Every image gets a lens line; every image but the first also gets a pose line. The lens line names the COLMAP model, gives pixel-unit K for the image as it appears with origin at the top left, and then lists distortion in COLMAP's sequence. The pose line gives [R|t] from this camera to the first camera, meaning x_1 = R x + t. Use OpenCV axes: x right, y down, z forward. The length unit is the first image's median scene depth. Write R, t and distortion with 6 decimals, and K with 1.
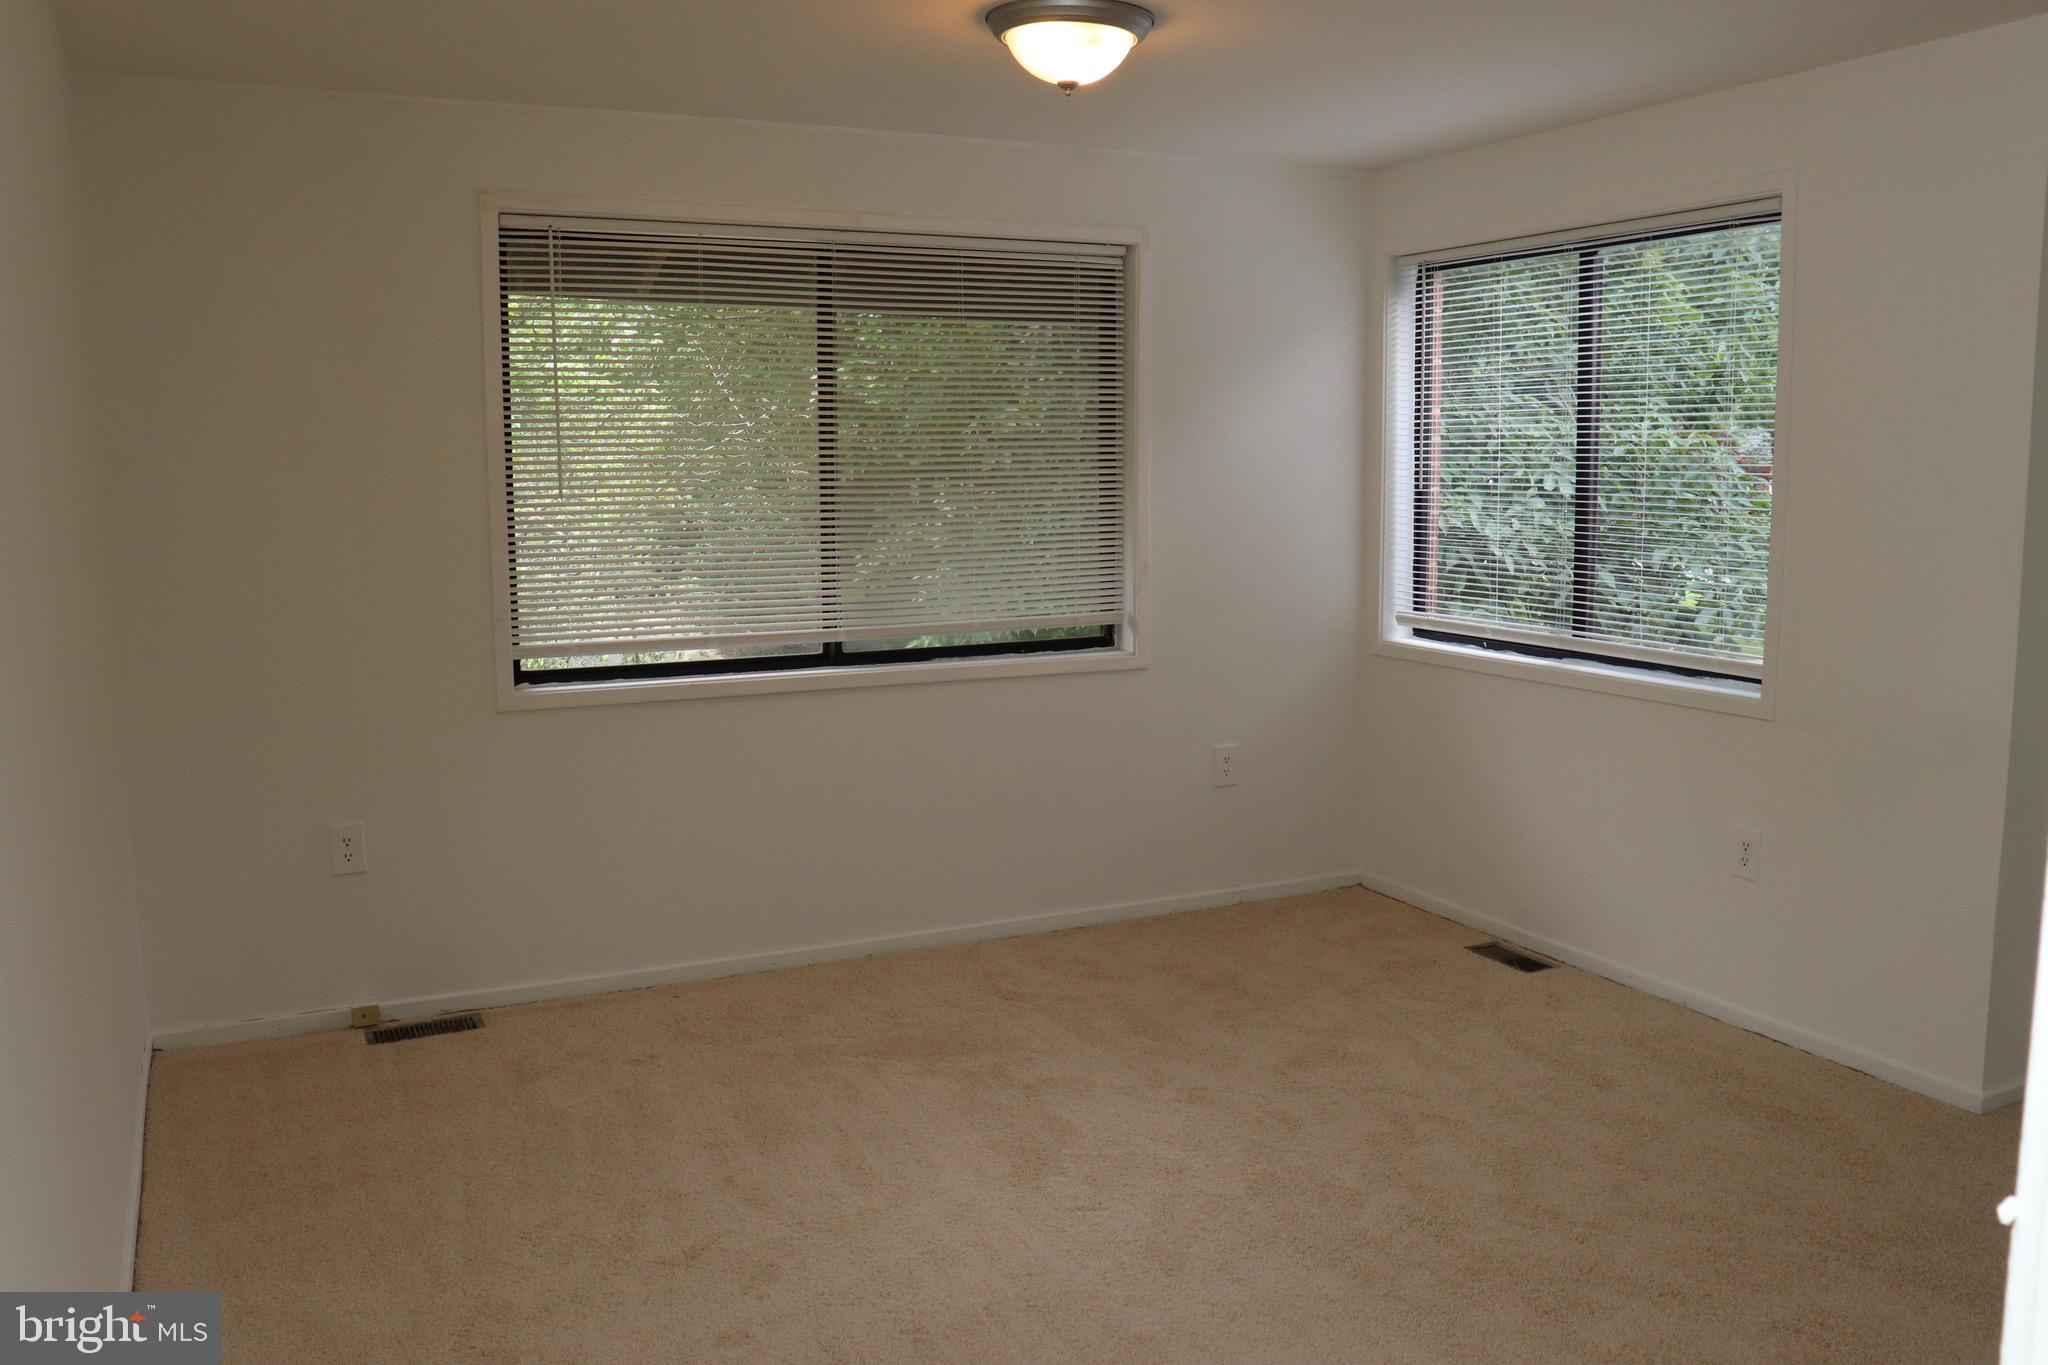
lens RADIAL K [[1676.7, 0, 1039.9], [0, 1676.7, 675.4], [0, 0, 1]] dist [-0.174191, 0.150529]
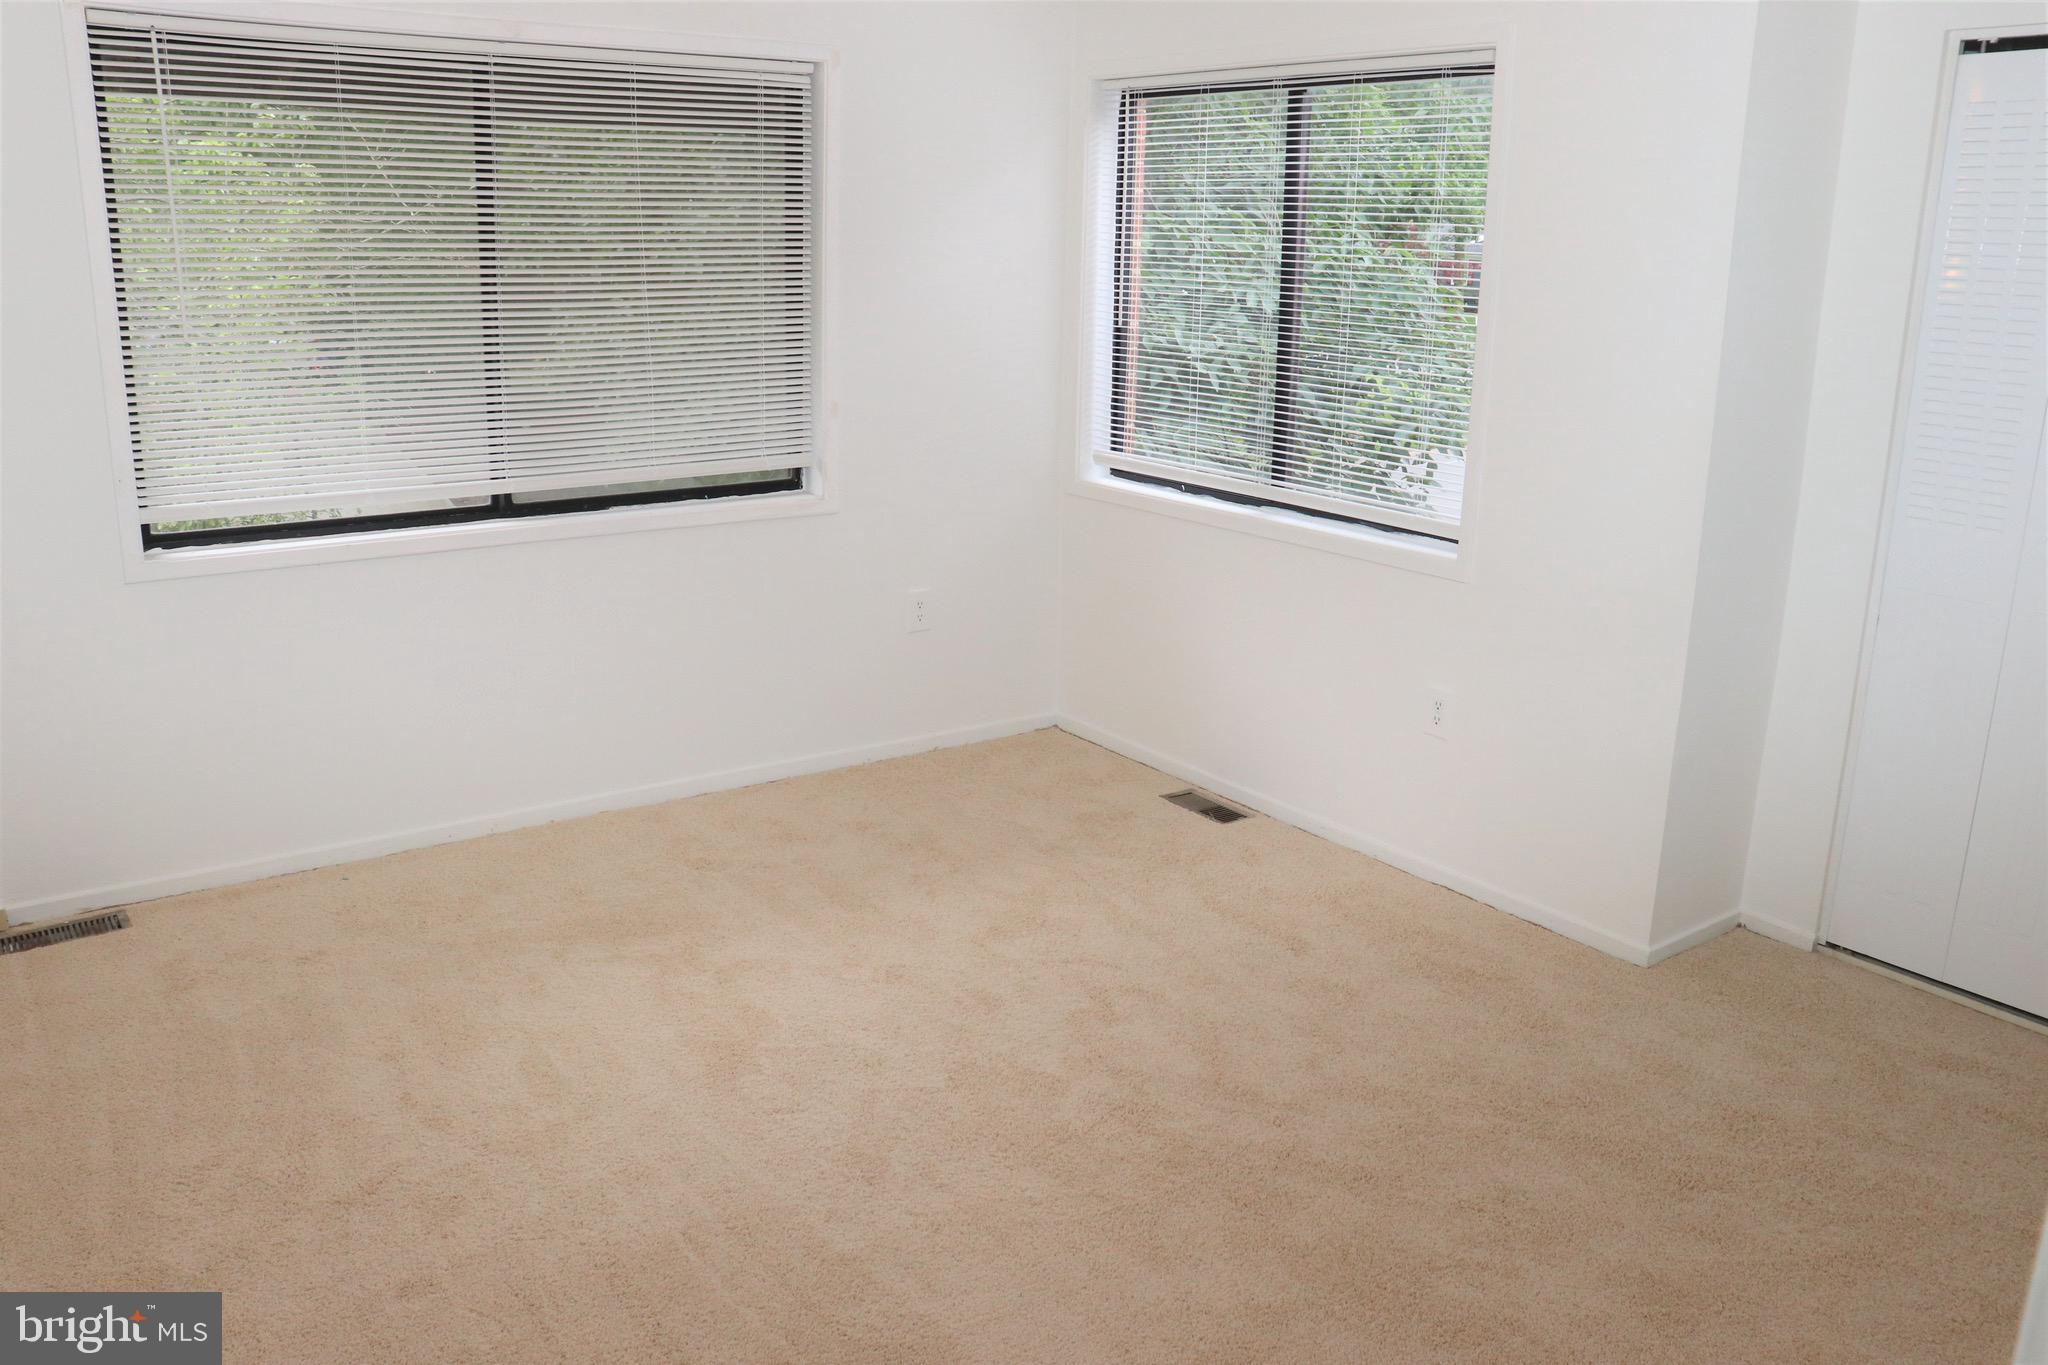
lens RADIAL K [[1676.7, 0, 1042.8], [0, 1676.7, 685.0], [0, 0, 1]] dist [-0.174191, 0.150529]
pose [[0.983082, -0.021018, 0.181954, 0.004412], [-0.003841, 0.990810, 0.135203, -0.043987], [-0.183124, -0.133615, 0.973968, 0.039851]]
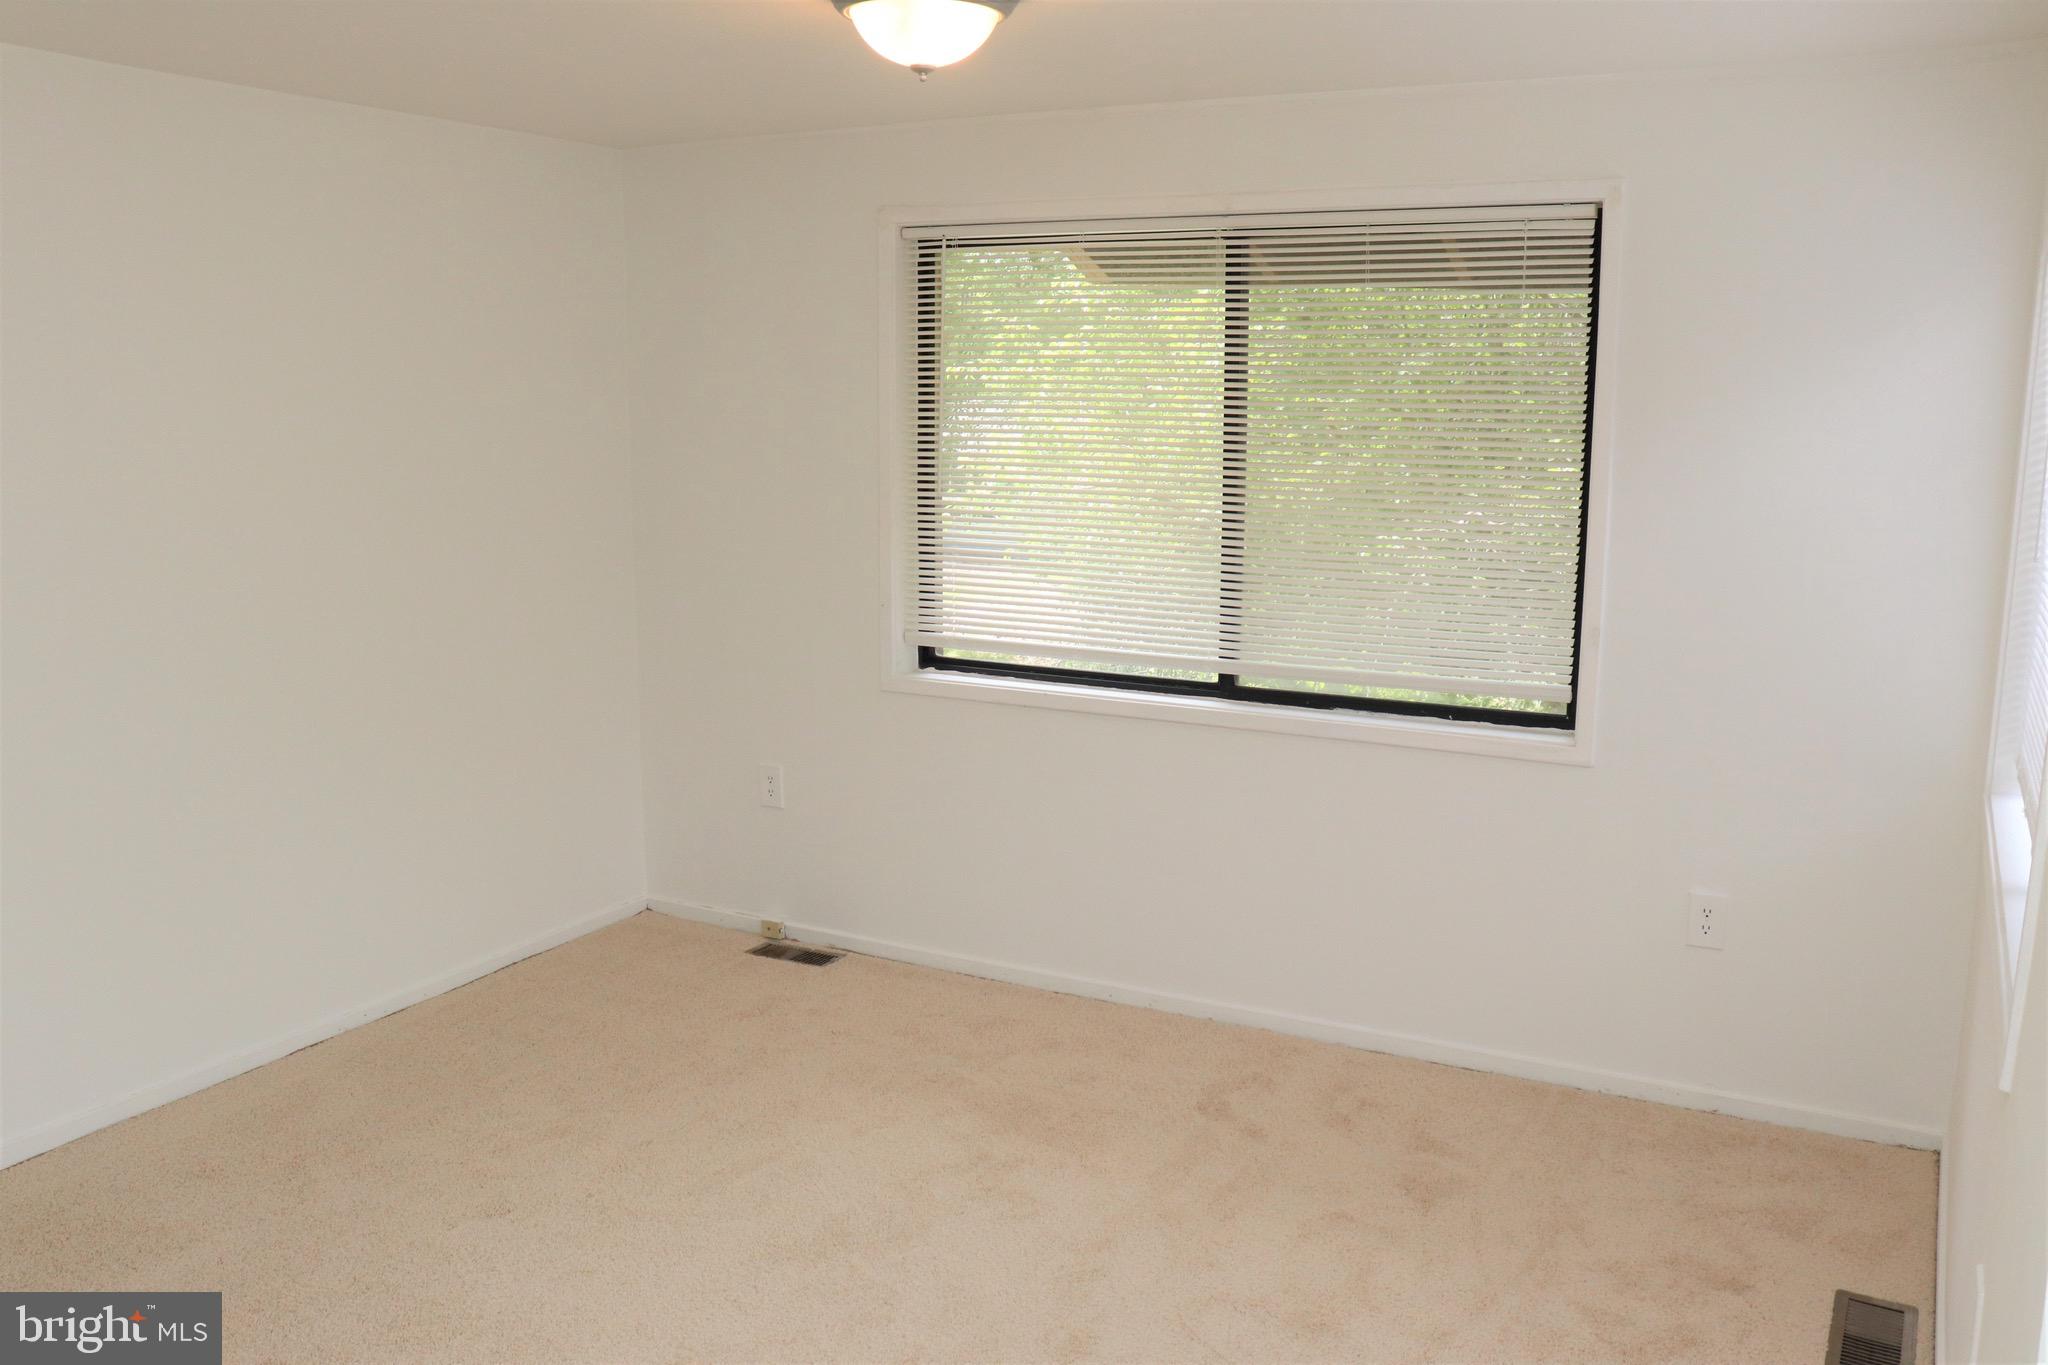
lens RADIAL K [[1676.7, 0, 985.7], [0, 1676.7, 699.6], [0, 0, 1]] dist [-0.174191, 0.150529]
pose [[0.569963, 0.155776, -0.806769, 0.600068], [-0.117243, 0.987236, 0.107792, -0.098700], [0.813263, 0.033150, 0.580951, 0.414282]]
